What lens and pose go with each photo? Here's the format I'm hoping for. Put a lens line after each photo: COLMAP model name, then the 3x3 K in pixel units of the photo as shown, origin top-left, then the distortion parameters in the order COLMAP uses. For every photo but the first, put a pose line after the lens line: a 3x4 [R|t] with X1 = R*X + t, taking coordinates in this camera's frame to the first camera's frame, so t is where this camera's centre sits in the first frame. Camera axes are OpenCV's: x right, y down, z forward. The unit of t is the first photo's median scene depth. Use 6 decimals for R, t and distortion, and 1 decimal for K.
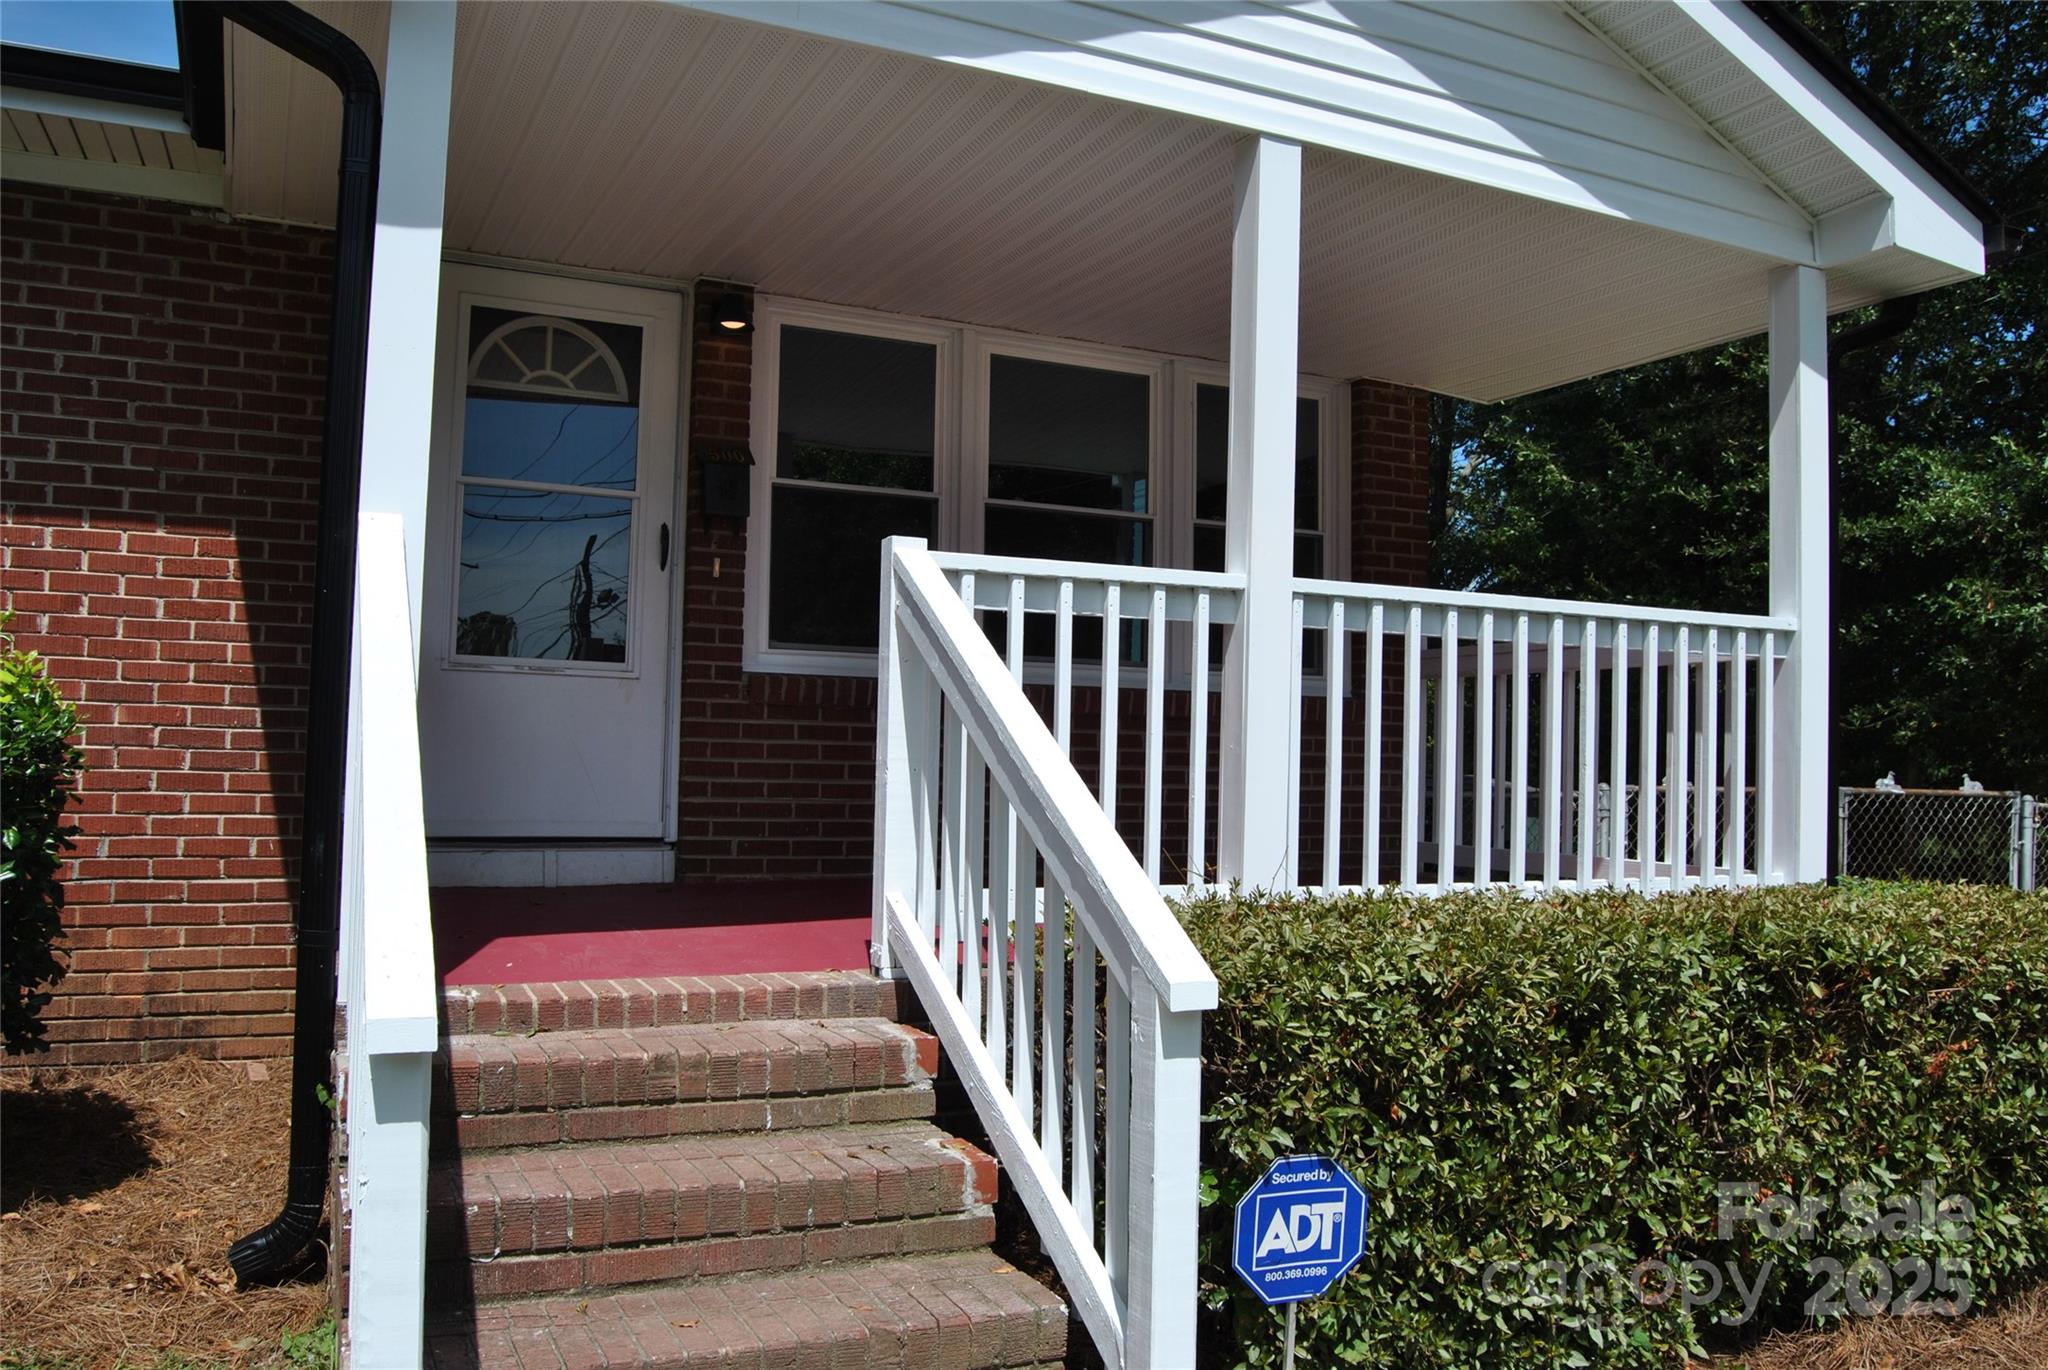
lens RADIAL K [[1599.0, 0, 1024.6], [0, 1599.0, 688.3], [0, 0, 1]] dist [-0.096207, 0.041517]
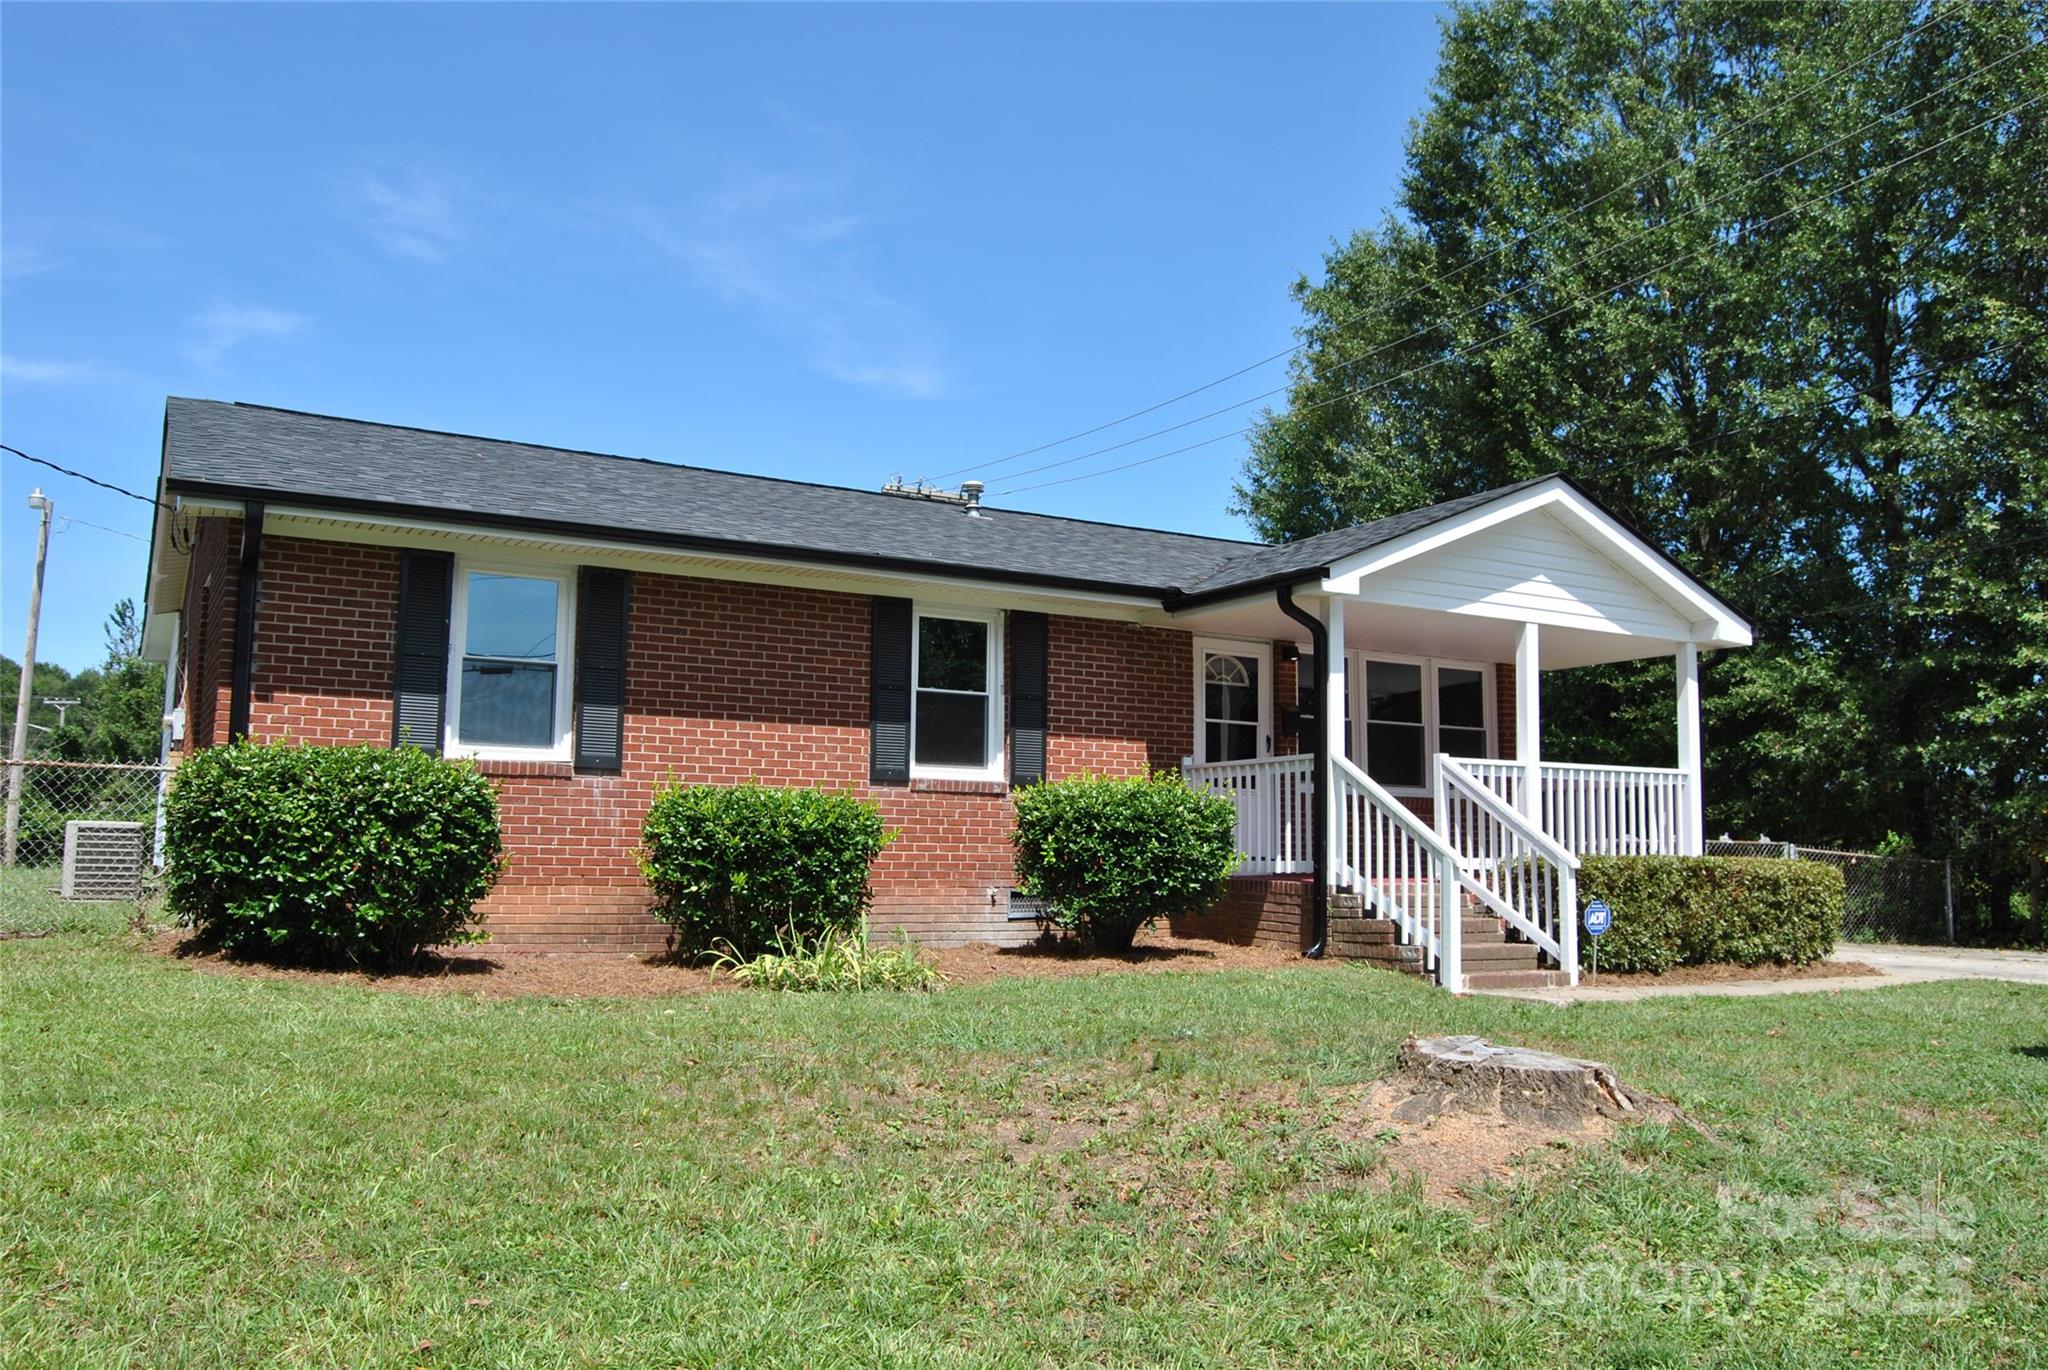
lens RADIAL K [[1599.0, 0, 1041.5], [0, 1599.0, 690.1], [0, 0, 1]] dist [-0.096207, 0.041517]
pose [[0.995867, -0.000811, 0.090818, -0.952588], [0.006853, 0.997780, -0.066237, -0.008682], [-0.090563, 0.066585, 0.993662, -1.771088]]
